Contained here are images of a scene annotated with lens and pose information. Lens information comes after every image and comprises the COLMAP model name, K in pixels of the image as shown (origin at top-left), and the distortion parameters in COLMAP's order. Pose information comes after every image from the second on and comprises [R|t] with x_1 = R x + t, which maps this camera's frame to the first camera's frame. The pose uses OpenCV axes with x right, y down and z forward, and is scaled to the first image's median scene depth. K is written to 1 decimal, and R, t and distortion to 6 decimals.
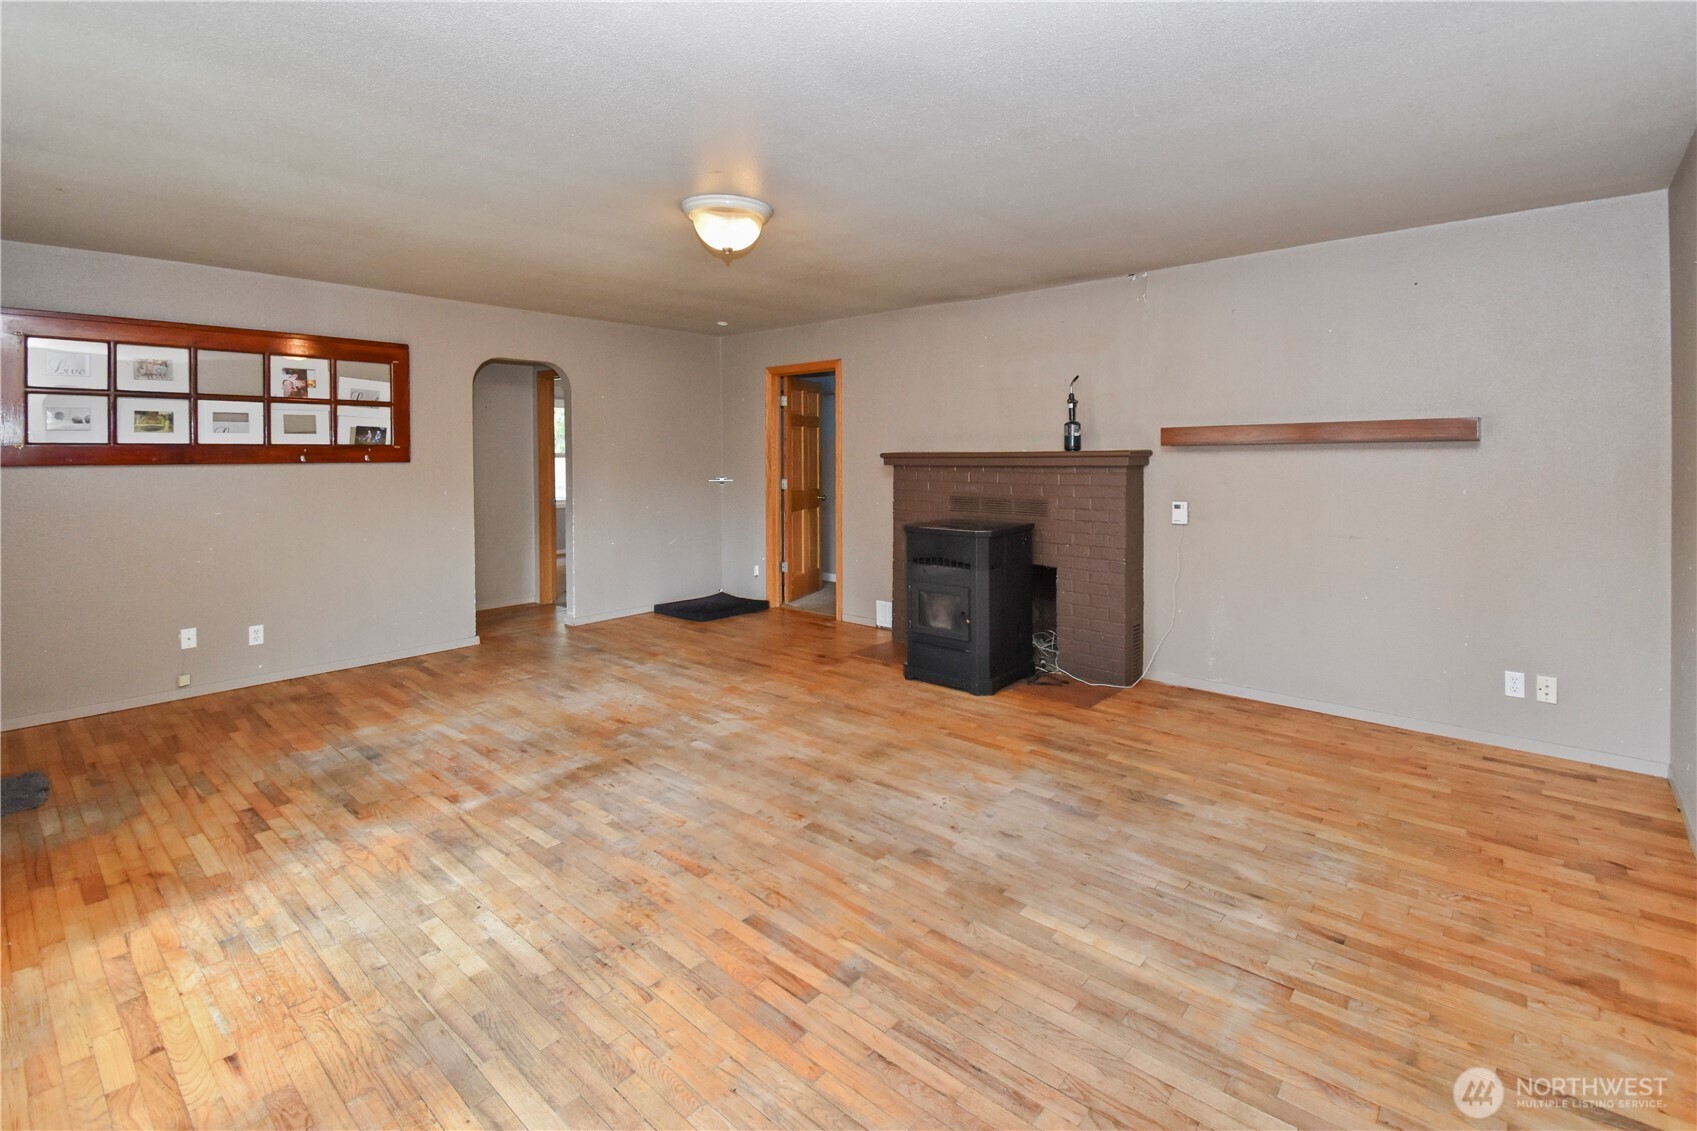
lens RADIAL K [[778.3, 0, 844.2], [0, 778.3, 458.9], [0, 0, 1]] dist [0.025015, -0.014857]
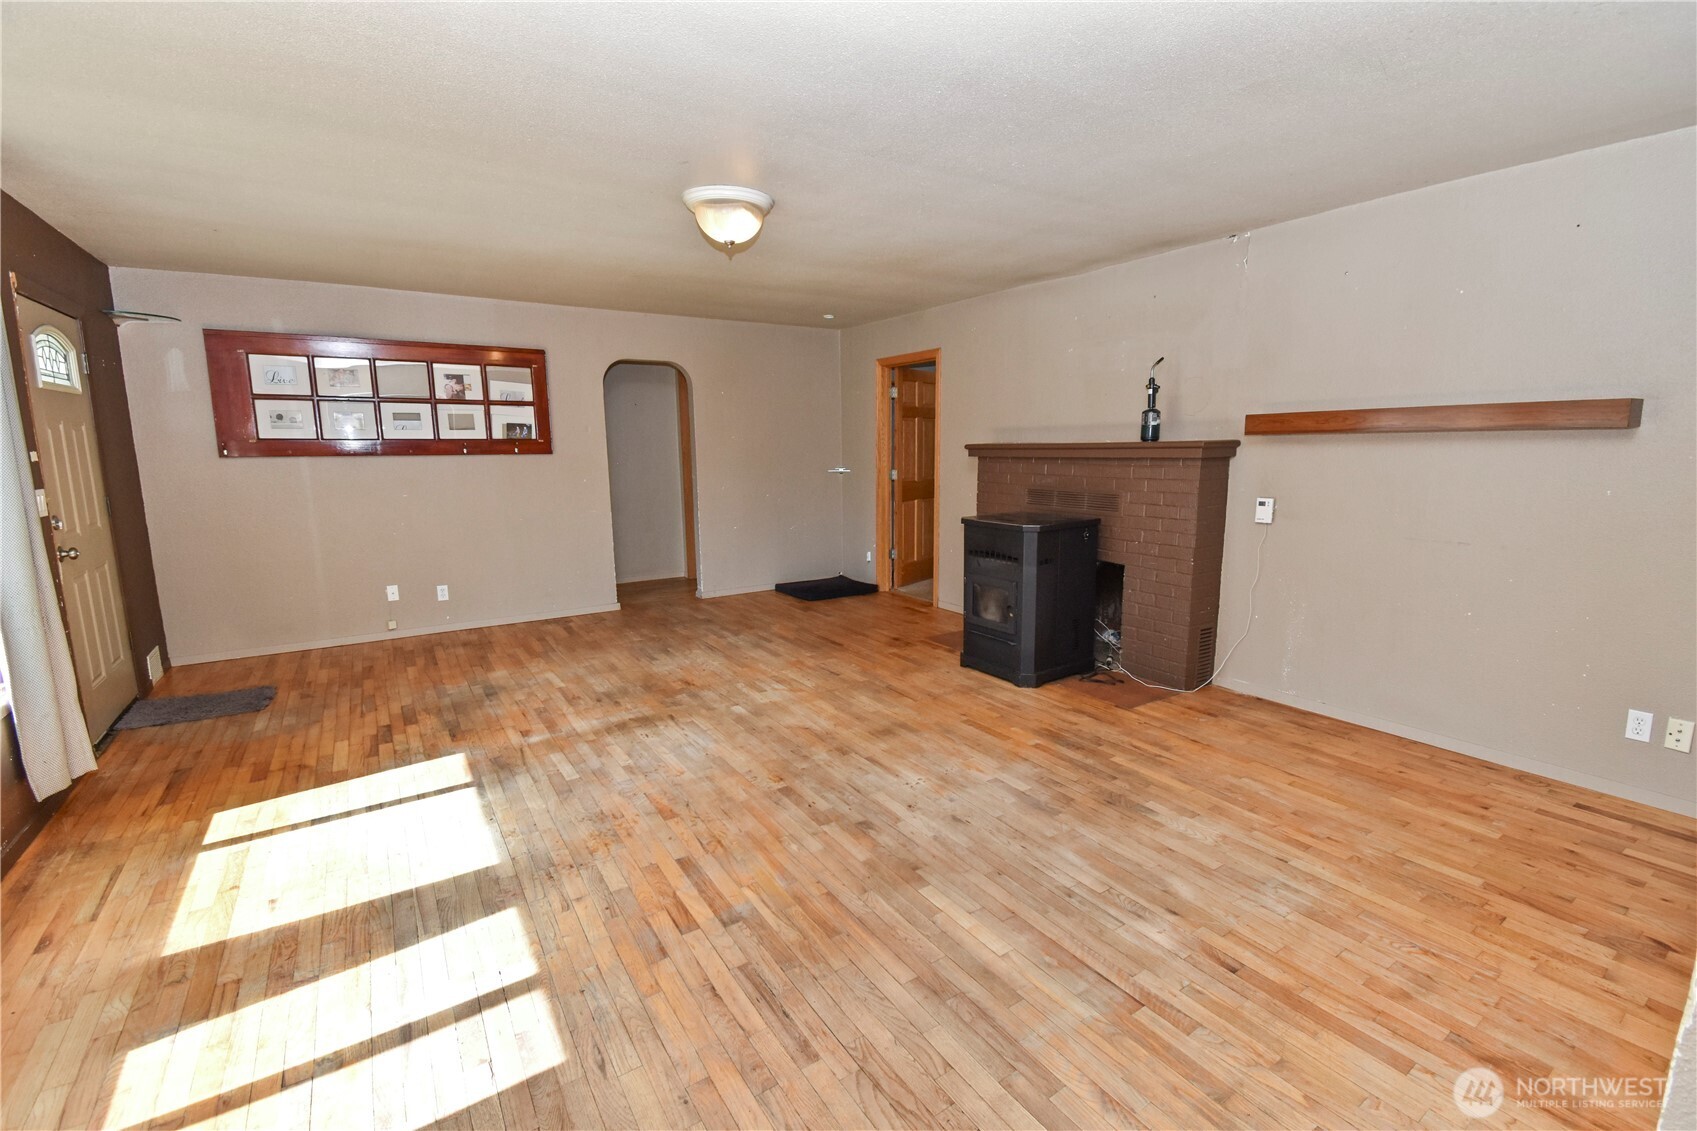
lens RADIAL K [[740.7, 0, 850.0], [0, 740.7, 557.6], [0, 0, 1]] dist [0.028805, -0.021192]
pose [[0.964416, 0.036048, -0.261919, 0.274113], [0.002693, 0.989271, 0.146071, -0.005568], [0.264374, -0.141578, 0.953972, 0.062680]]
